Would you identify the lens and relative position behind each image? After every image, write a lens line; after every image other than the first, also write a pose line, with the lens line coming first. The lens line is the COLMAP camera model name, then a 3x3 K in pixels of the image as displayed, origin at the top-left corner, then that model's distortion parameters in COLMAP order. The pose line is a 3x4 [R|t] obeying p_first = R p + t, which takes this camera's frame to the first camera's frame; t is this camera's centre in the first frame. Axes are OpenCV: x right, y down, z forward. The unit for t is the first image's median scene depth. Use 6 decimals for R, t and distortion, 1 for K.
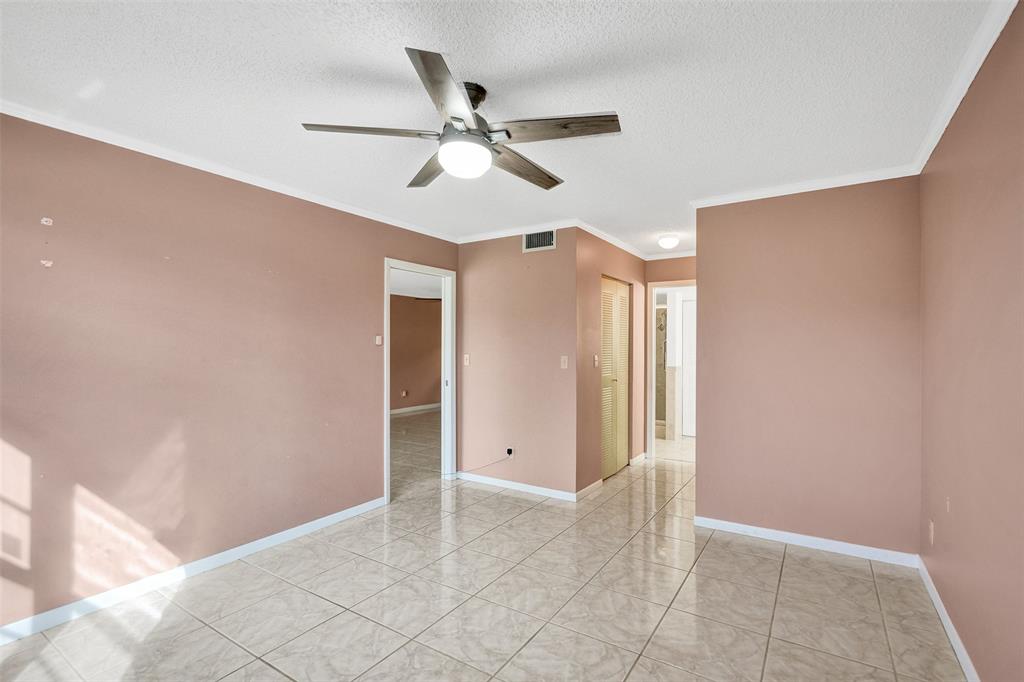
lens RADIAL K [[478.7, 0, 512.0], [0, 478.7, 341.0], [0, 0, 1]] dist [-0.003103, -0.000083]
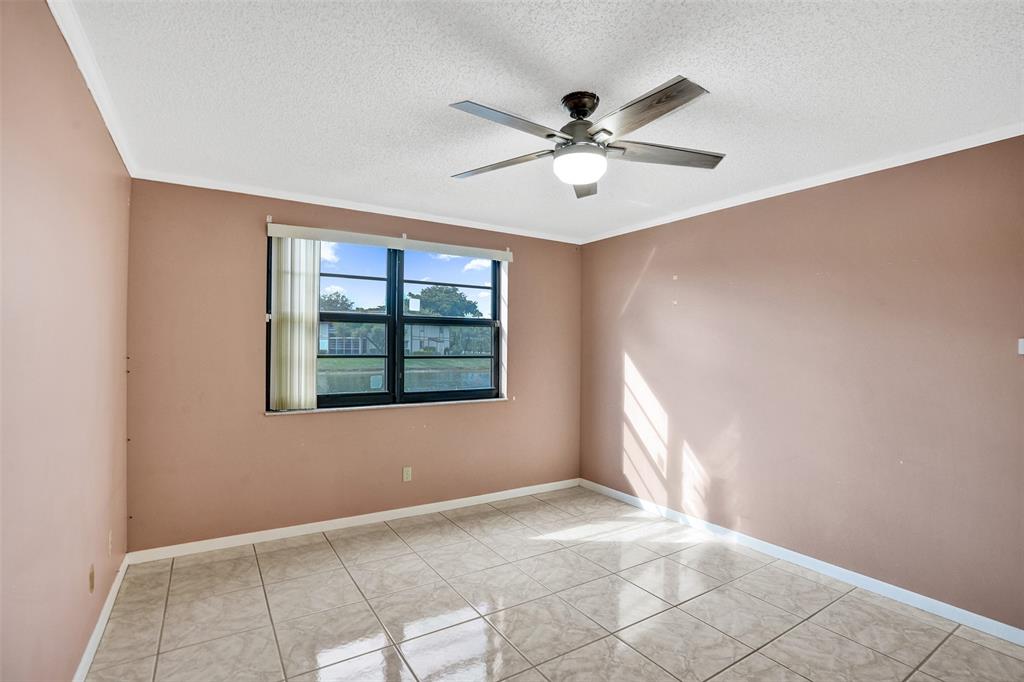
lens RADIAL K [[478.7, 0, 512.0], [0, 478.7, 341.0], [0, 0, 1]] dist [-0.003103, -0.000083]
pose [[-0.418123, -0.020447, -0.908160, 0.782710], [0.013166, 0.999505, -0.028566, 0.013438], [0.908295, -0.023901, -0.417647, 1.175614]]
